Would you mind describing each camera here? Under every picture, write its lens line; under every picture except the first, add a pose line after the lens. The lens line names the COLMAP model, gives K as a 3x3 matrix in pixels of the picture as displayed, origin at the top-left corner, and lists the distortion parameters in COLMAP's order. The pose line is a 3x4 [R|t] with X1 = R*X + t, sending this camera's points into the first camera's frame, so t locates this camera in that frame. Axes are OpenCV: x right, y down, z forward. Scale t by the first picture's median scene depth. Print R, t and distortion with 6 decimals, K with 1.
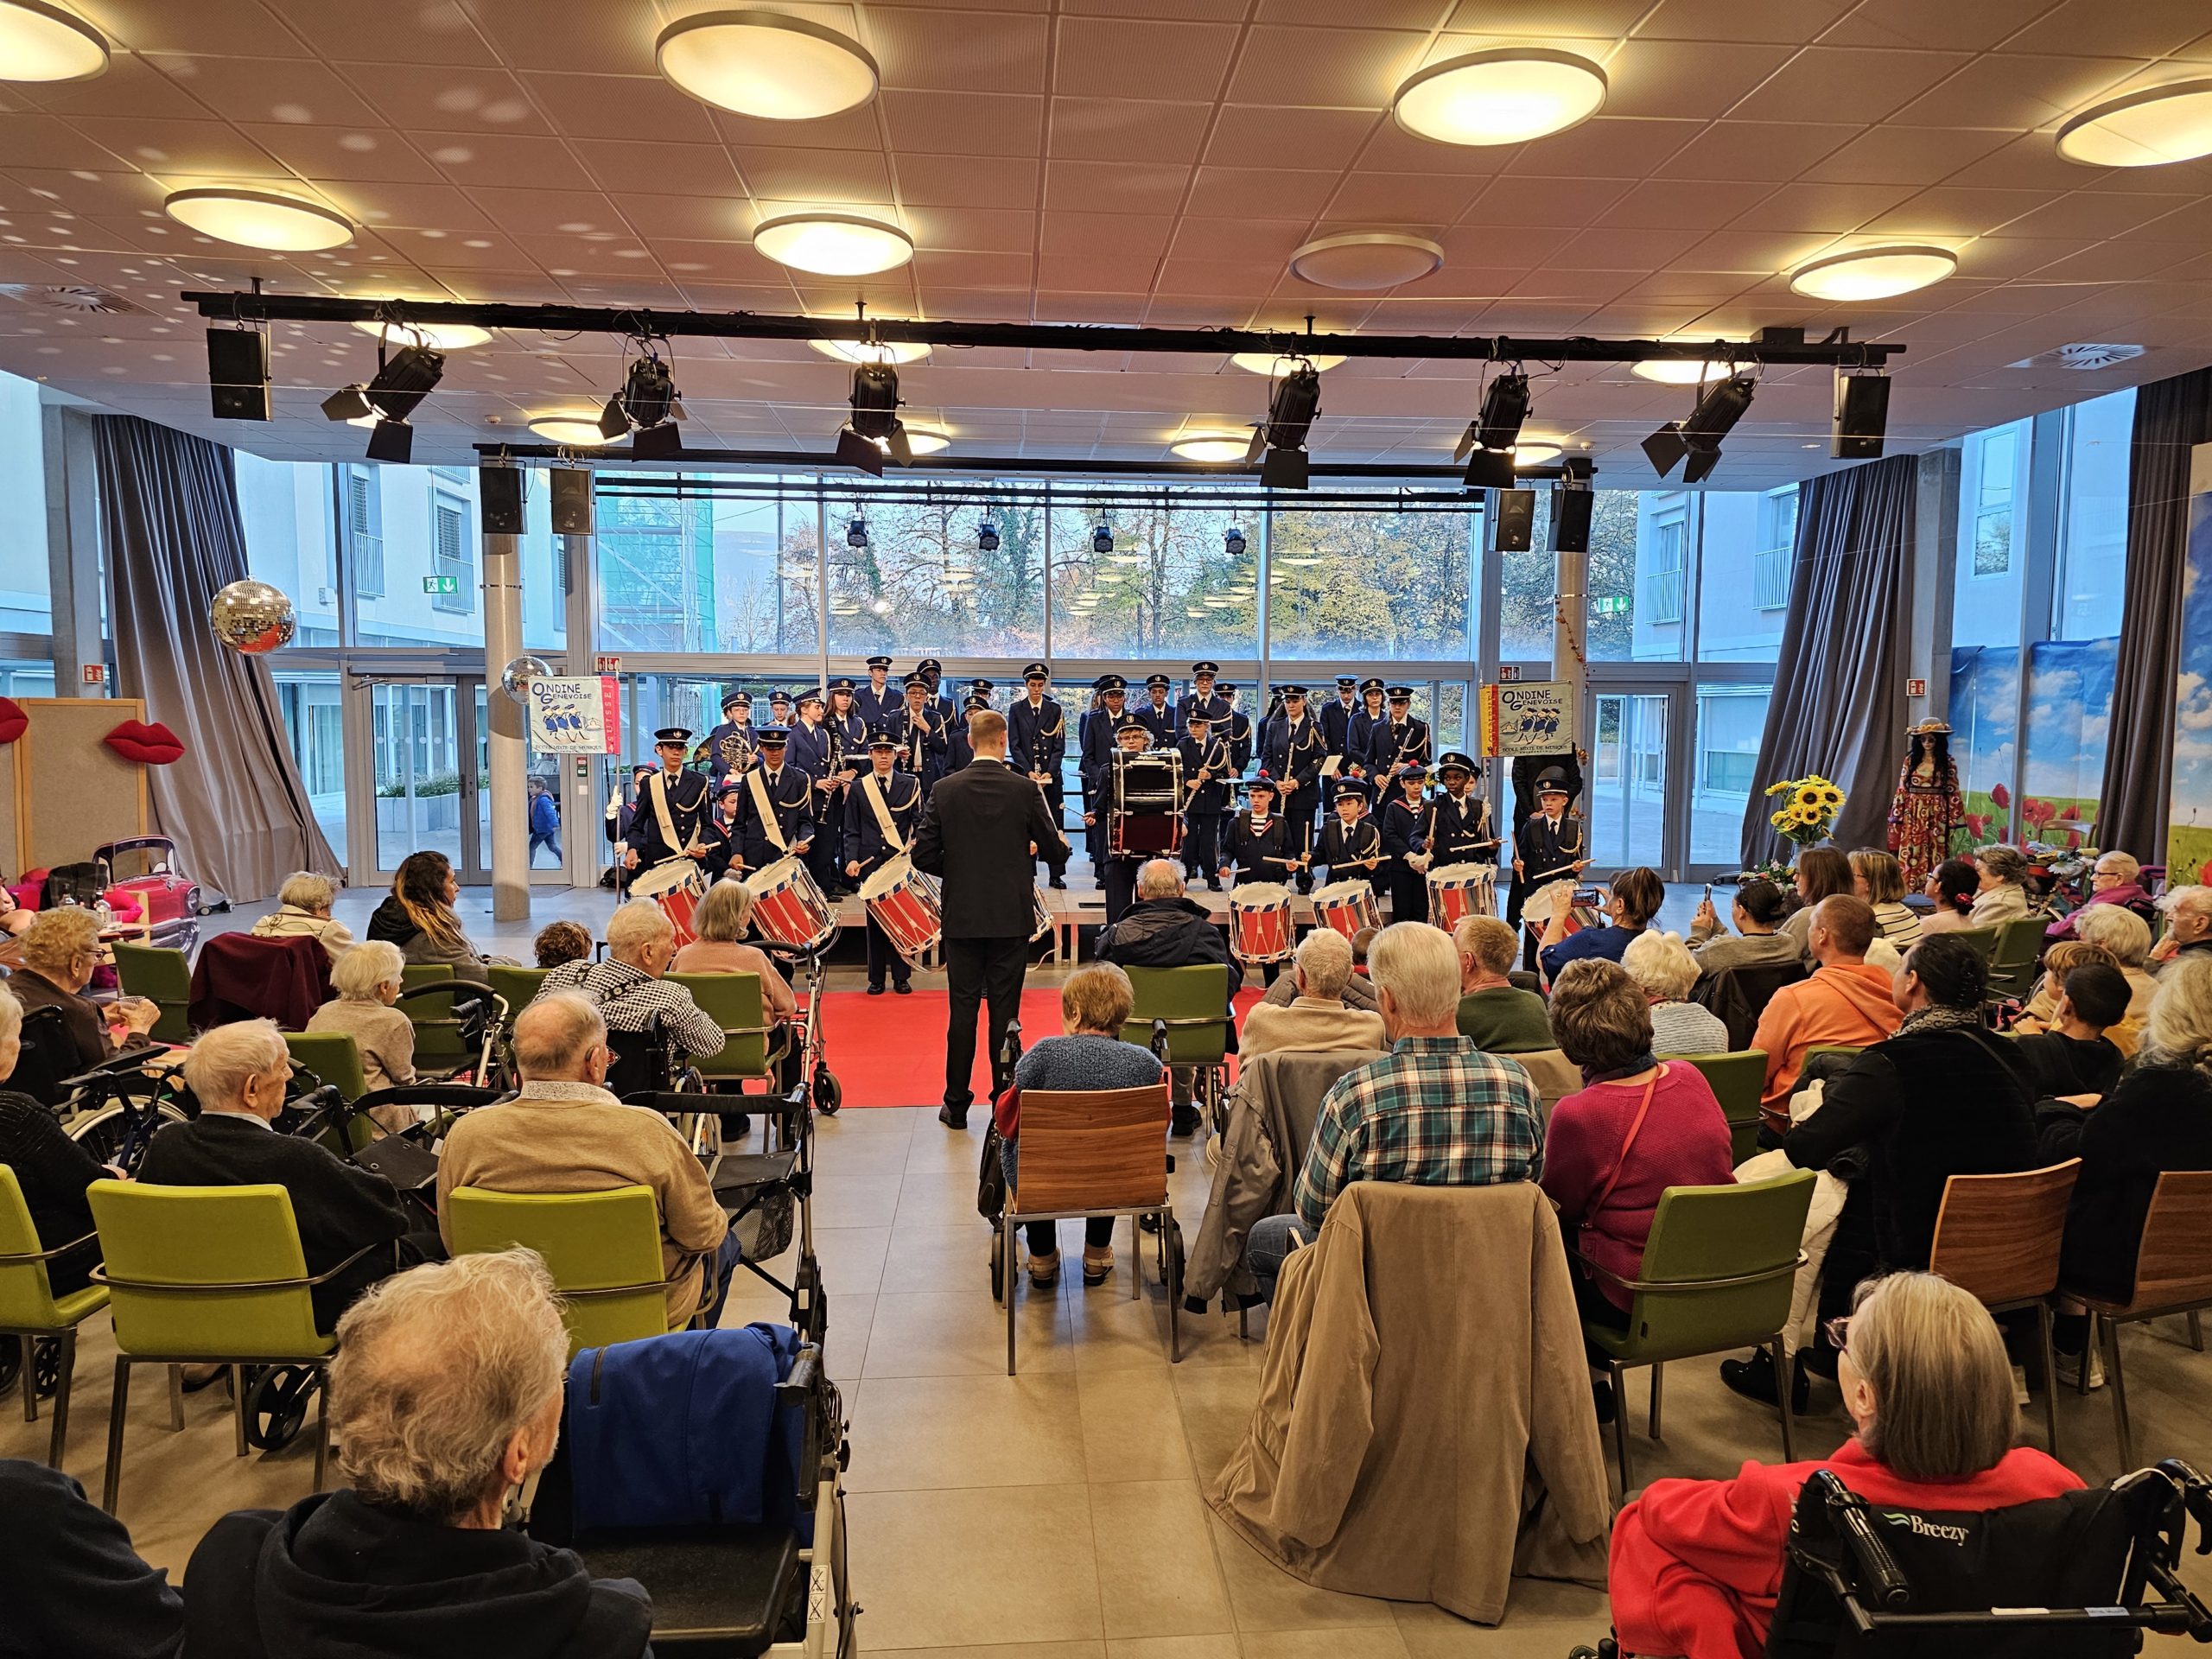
lens RADIAL K [[1313.9, 0, 1106.0], [0, 1313.9, 829.5], [0, 0, 1]] dist [0.065903, -0.050657]
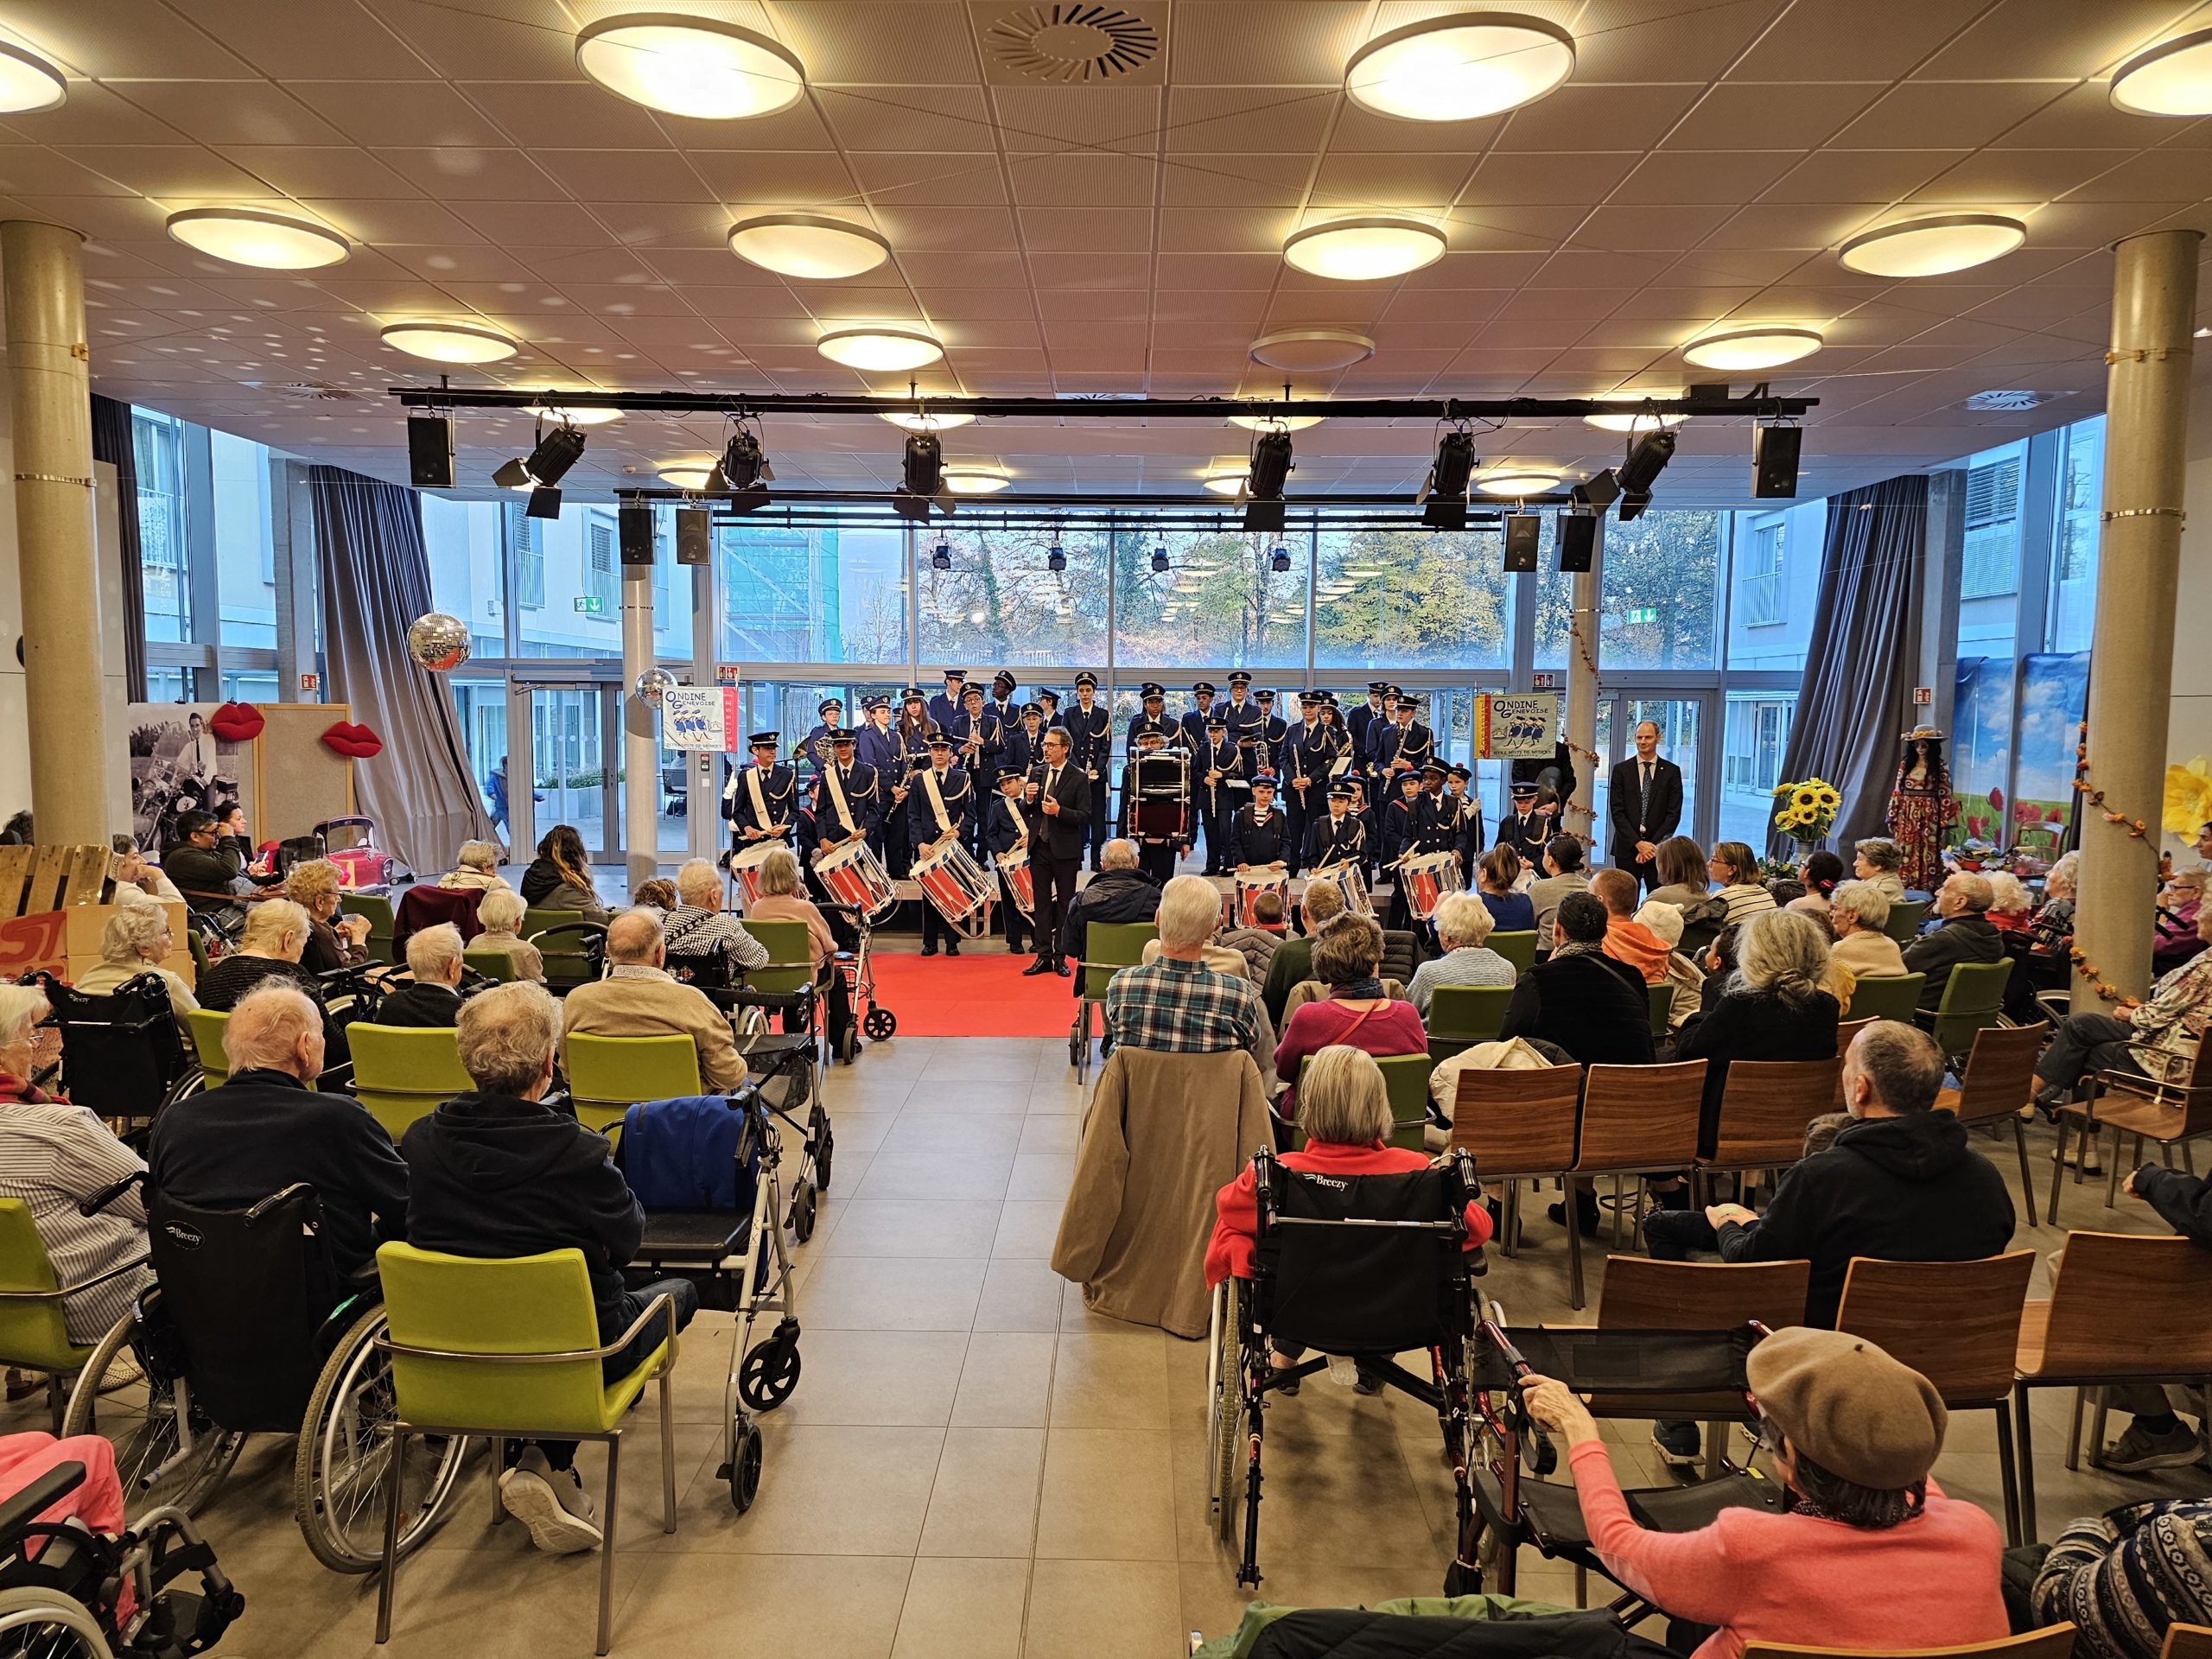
lens RADIAL K [[1313.9, 0, 1106.0], [0, 1313.9, 829.5], [0, 0, 1]] dist [0.065903, -0.050657]
pose [[0.995370, 0.011820, -0.095392, 0.075498], [-0.011719, 0.999930, 0.001616, 0.006123], [0.095404, -0.000490, 0.995439, -0.130186]]
